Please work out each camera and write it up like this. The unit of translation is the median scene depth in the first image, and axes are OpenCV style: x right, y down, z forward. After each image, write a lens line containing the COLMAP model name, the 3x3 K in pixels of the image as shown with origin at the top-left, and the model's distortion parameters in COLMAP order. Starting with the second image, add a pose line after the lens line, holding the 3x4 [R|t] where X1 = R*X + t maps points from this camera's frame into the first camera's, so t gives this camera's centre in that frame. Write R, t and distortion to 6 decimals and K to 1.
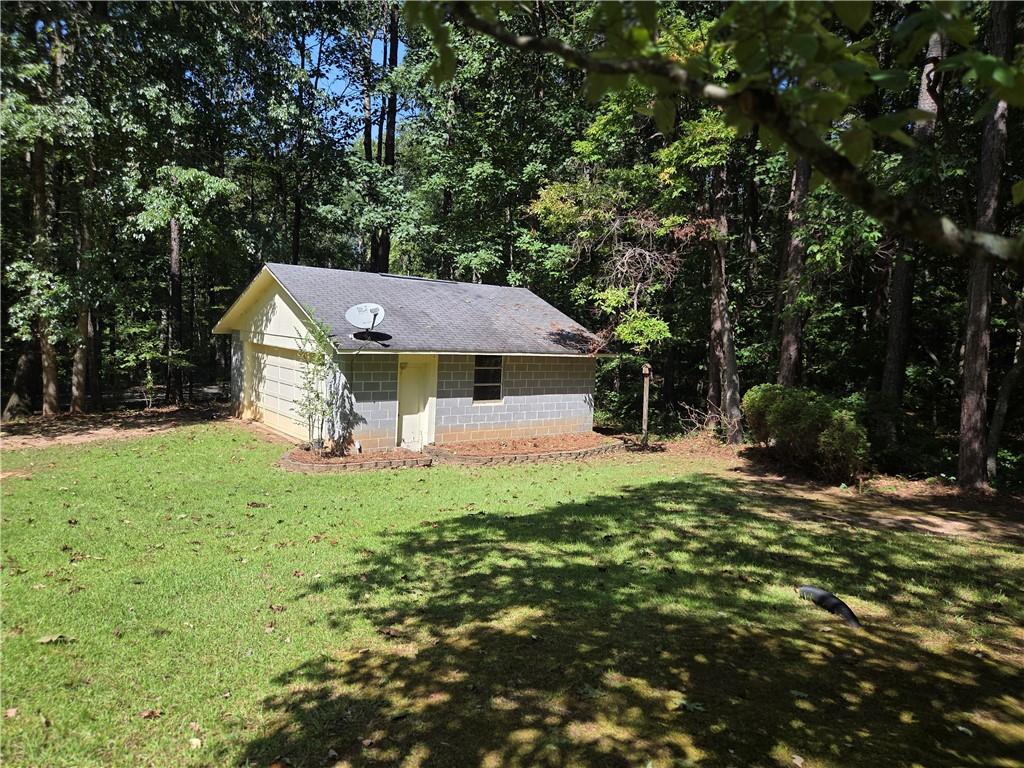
lens RADIAL K [[682.3, 0, 511.8], [0, 682.3, 382.7], [0, 0, 1]] dist [0.046093, -0.035232]
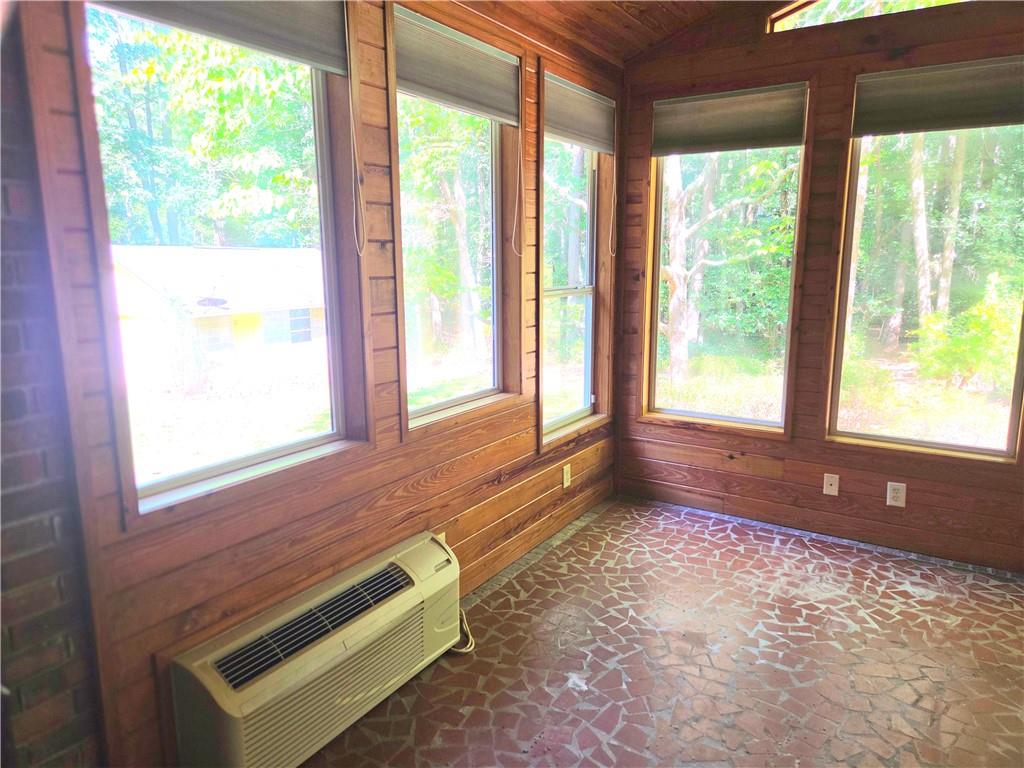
lens RADIAL K [[682.3, 0, 511.8], [0, 682.3, 383.5], [0, 0, 1]] dist [0.046093, -0.035232]
pose [[0.949633, -0.108909, 0.293830, -0.051615], [0.079515, 0.990721, 0.110226, -0.010178], [-0.303108, -0.081310, 0.949481, -0.405706]]
